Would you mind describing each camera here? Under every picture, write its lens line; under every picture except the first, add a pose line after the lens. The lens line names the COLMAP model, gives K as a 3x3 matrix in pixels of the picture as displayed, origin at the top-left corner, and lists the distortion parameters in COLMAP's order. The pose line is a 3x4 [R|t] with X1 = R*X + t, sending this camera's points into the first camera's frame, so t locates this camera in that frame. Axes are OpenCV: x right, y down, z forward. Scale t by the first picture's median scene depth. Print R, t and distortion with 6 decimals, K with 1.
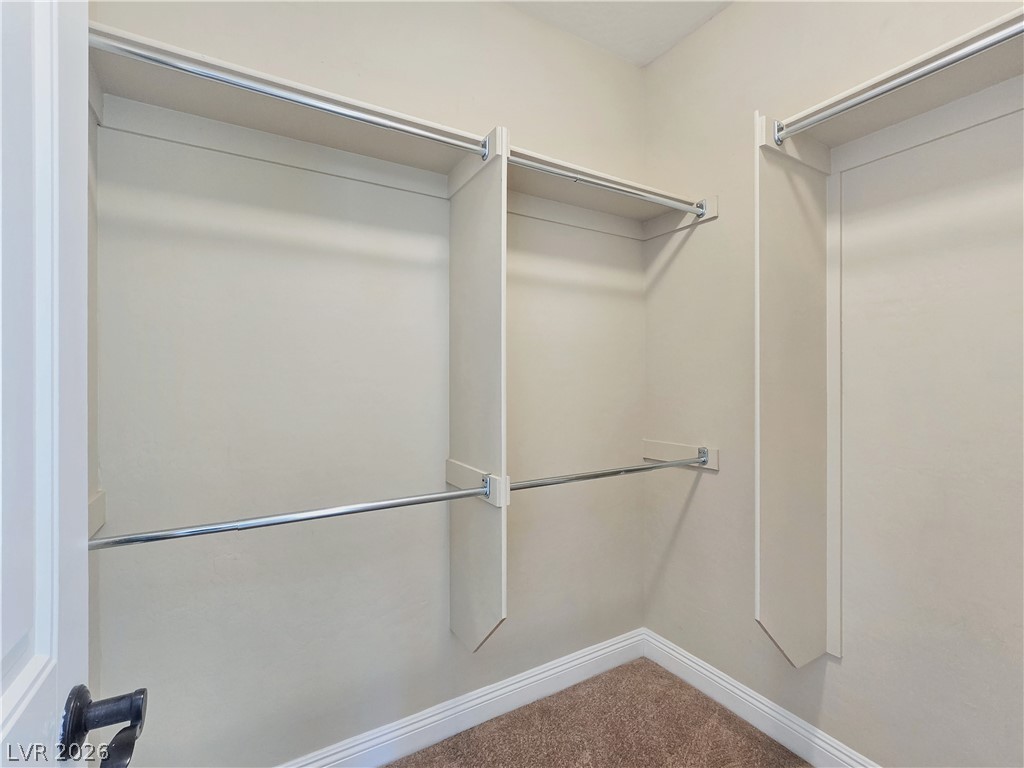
lens RADIAL K [[415.9, 0, 509.5], [0, 415.9, 380.8], [0, 0, 1]] dist [-0.062250, 0.033020]
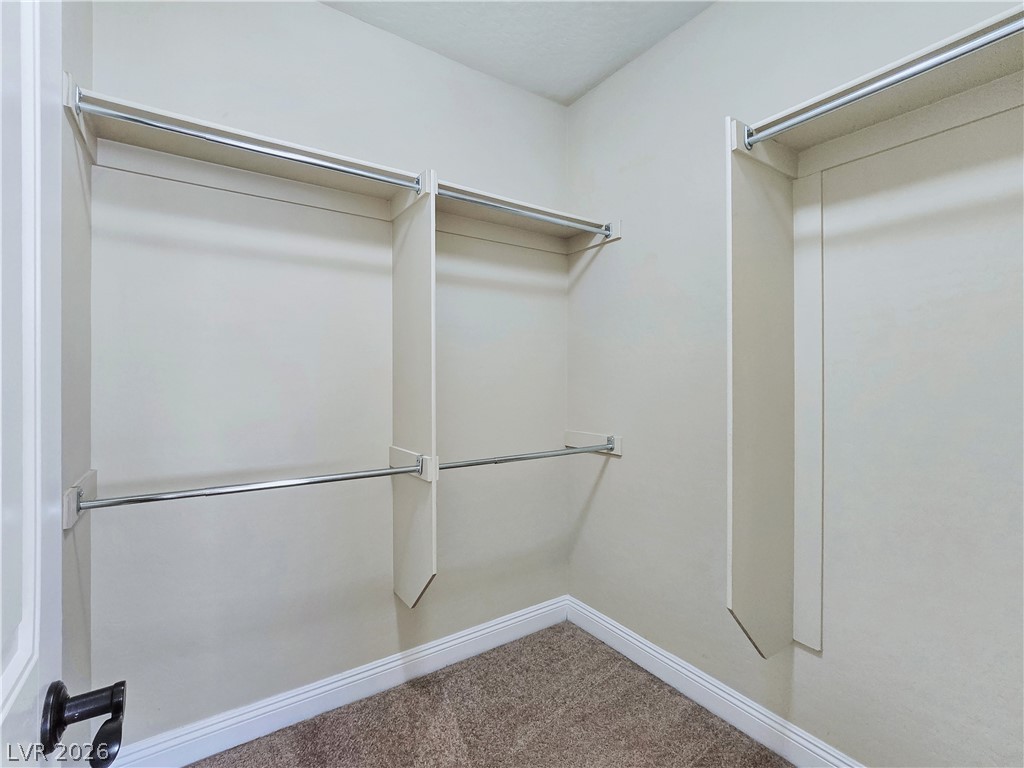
lens RADIAL K [[437.3, 0, 513.2], [0, 437.3, 384.1], [0, 0, 1]] dist [-0.044306, 0.023698]
pose [[0.999954, 0.004190, 0.008676, 0.165566], [-0.004249, 0.999968, 0.006805, 0.008927], [-0.008648, -0.006842, 0.999939, -0.212007]]
